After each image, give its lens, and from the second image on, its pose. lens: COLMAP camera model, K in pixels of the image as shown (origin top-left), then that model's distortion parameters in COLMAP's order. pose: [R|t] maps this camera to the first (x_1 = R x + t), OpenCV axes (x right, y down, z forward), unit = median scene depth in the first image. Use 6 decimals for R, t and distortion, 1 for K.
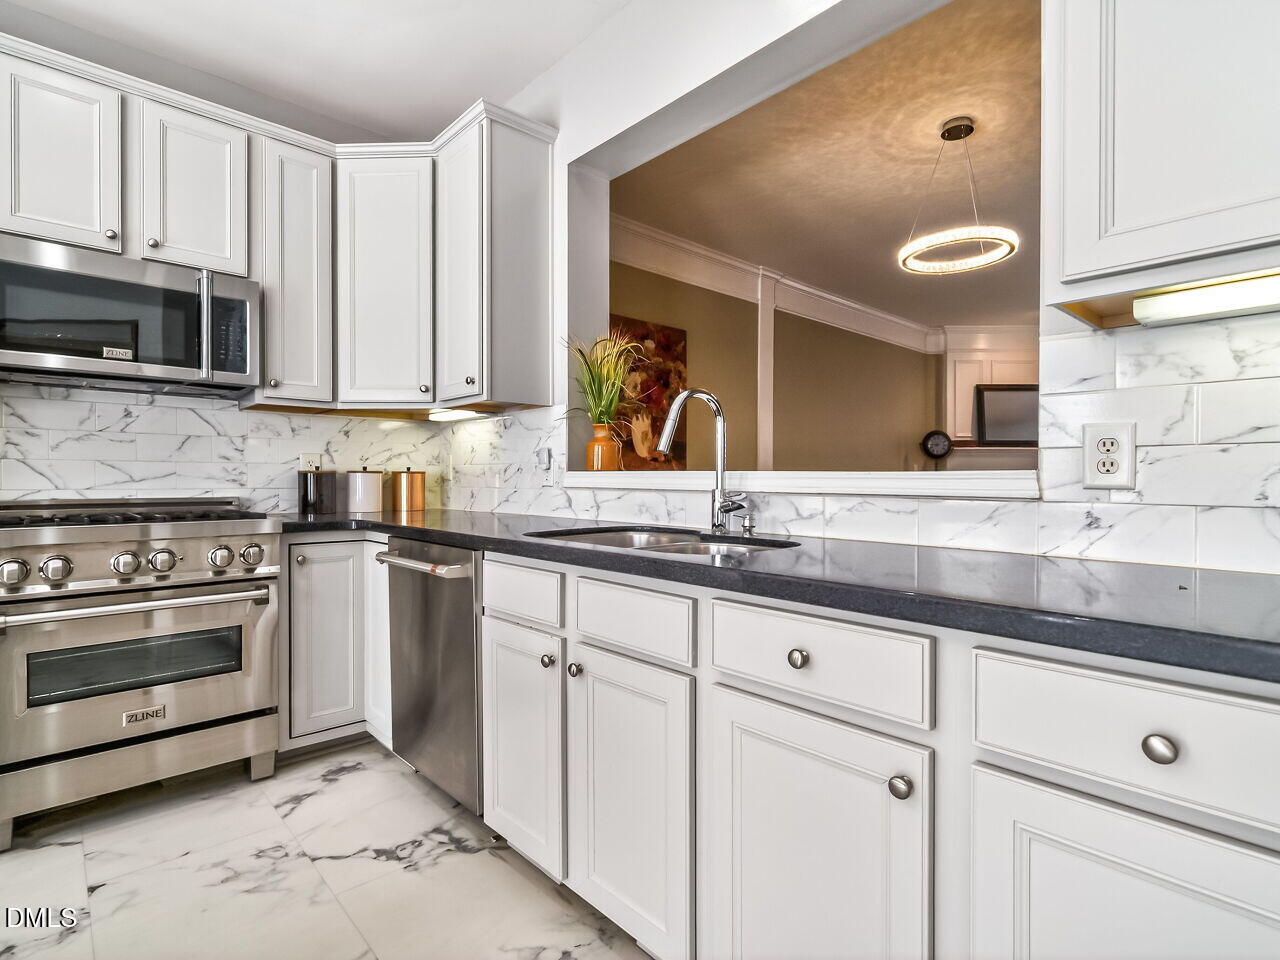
lens RADIAL K [[641.9, 0, 630.9], [0, 641.9, 478.0], [0, 0, 1]] dist [0.004610, 0.000129]
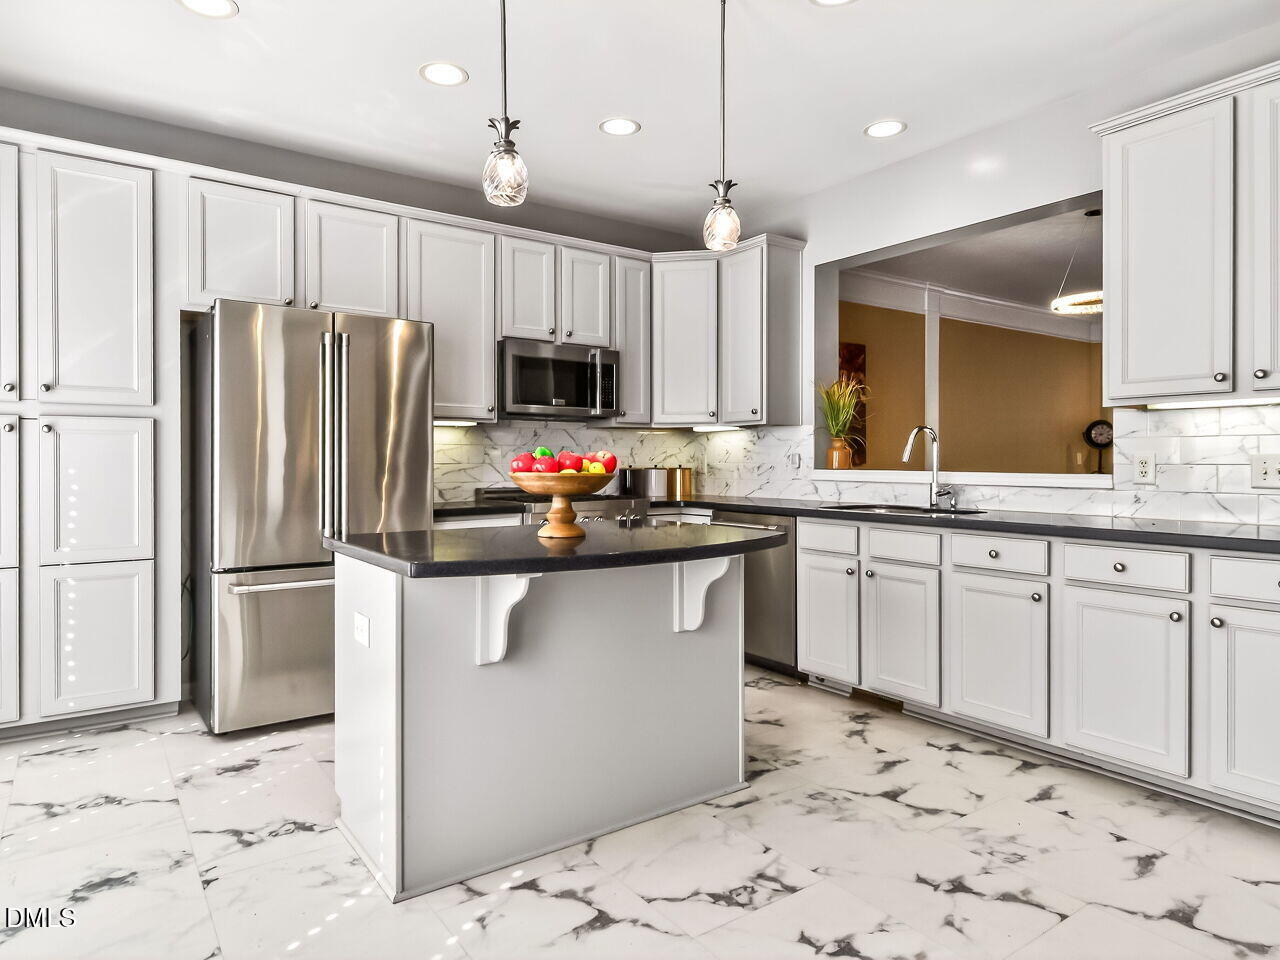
lens RADIAL K [[751.6, 0, 630.2], [0, 751.6, 461.6], [0, 0, 1]] dist [-0.003178, -0.001691]
pose [[0.990388, -0.003099, -0.138280, -0.296899], [0.003204, 0.999995, 0.000534, -0.032471], [0.138277, -0.000972, 0.990393, -0.842135]]
